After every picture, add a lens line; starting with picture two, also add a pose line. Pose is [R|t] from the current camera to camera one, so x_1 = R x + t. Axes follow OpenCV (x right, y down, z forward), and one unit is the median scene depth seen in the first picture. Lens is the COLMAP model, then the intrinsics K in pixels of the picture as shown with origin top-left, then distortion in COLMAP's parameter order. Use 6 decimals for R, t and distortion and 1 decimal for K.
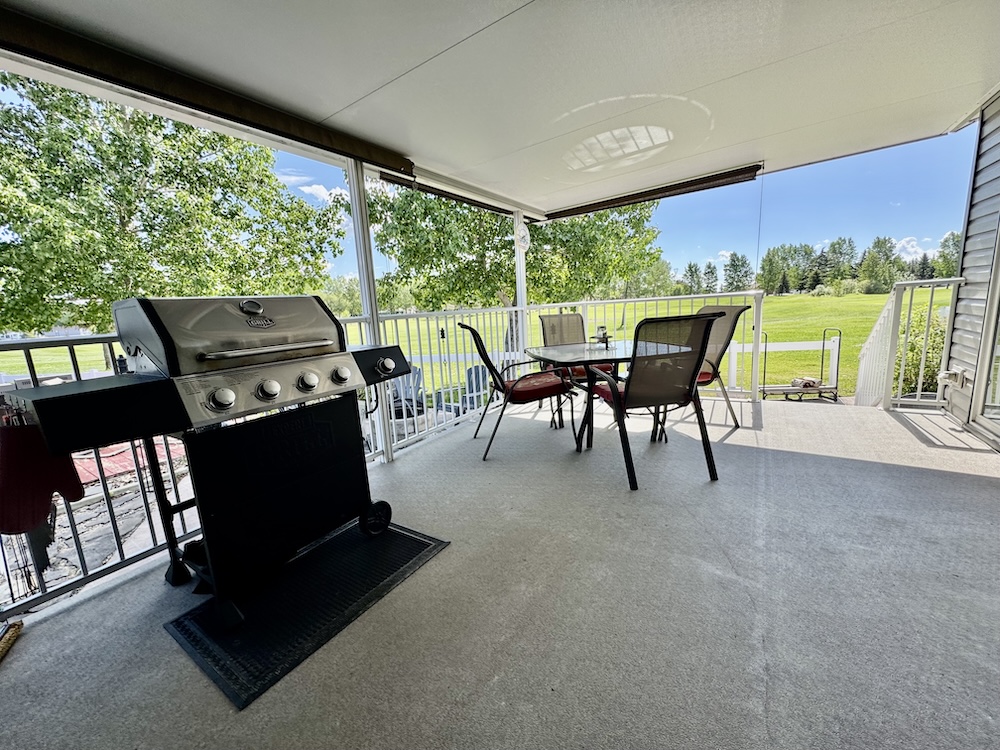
lens RADIAL K [[399.4, 0, 504.2], [0, 399.4, 375.7], [0, 0, 1]] dist [-0.001586, 0.000501]
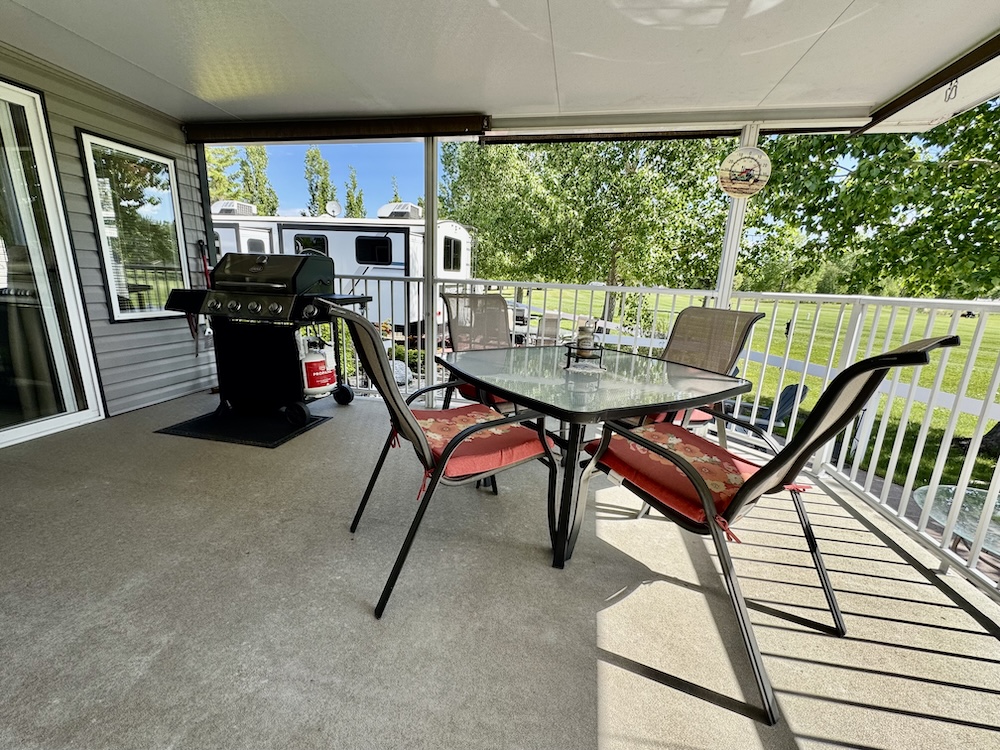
lens RADIAL K [[399.4, 0, 497.7], [0, 399.4, 367.9], [0, 0, 1]] dist [-0.001586, 0.000501]
pose [[0.365698, 0.276821, -0.888614, 1.411449], [-0.228128, 0.952282, 0.202771, -0.302686], [0.902343, 0.128565, 0.411399, 1.267024]]
